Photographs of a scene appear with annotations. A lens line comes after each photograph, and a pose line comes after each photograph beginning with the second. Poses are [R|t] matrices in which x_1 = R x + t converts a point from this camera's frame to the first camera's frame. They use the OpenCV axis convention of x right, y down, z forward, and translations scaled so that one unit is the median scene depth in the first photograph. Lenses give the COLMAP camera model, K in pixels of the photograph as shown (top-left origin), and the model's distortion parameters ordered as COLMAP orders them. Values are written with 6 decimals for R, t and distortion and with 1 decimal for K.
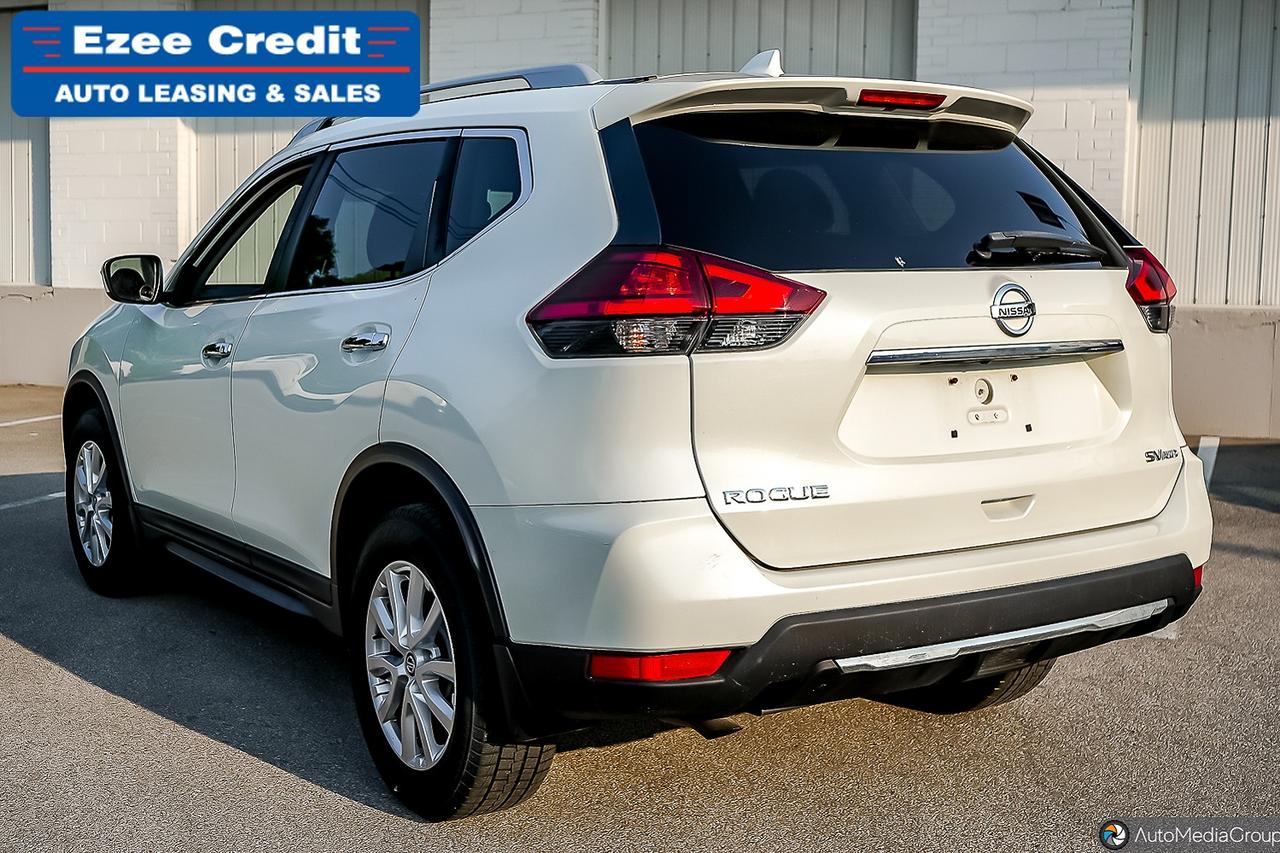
lens RADIAL K [[1500.0, 0, 640.0], [0, 1500.0, 426.5], [0, 0, 1]] dist [0.000851, 0.001435]
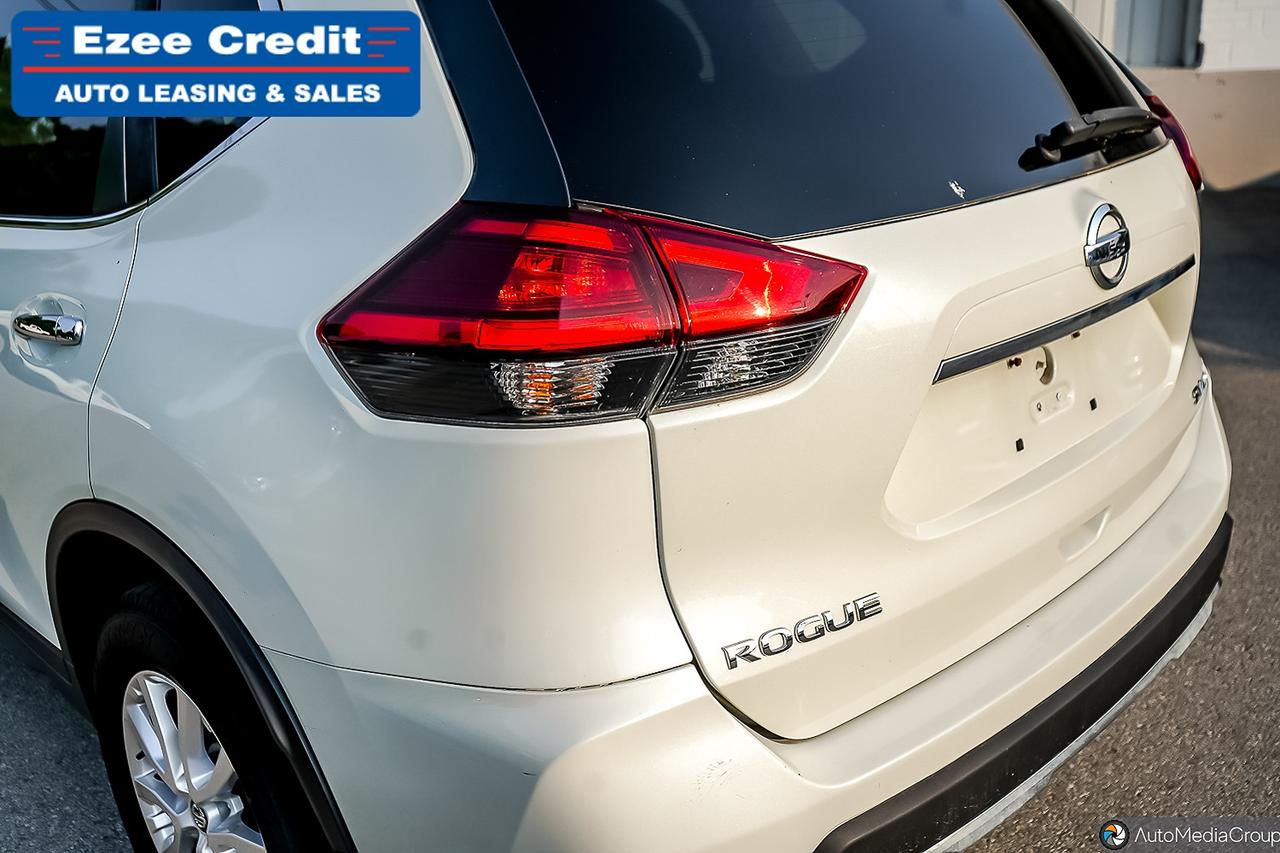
lens RADIAL K [[1196.1, 0, 640.0], [0, 1196.1, 426.5], [0, 0, 1]] dist [-0.010193, -0.001628]
pose [[0.975750, -0.113114, 0.187398, -0.047592], [0.071130, 0.973520, 0.217255, -0.131417], [-0.207010, -0.198657, 0.957957, 0.563046]]
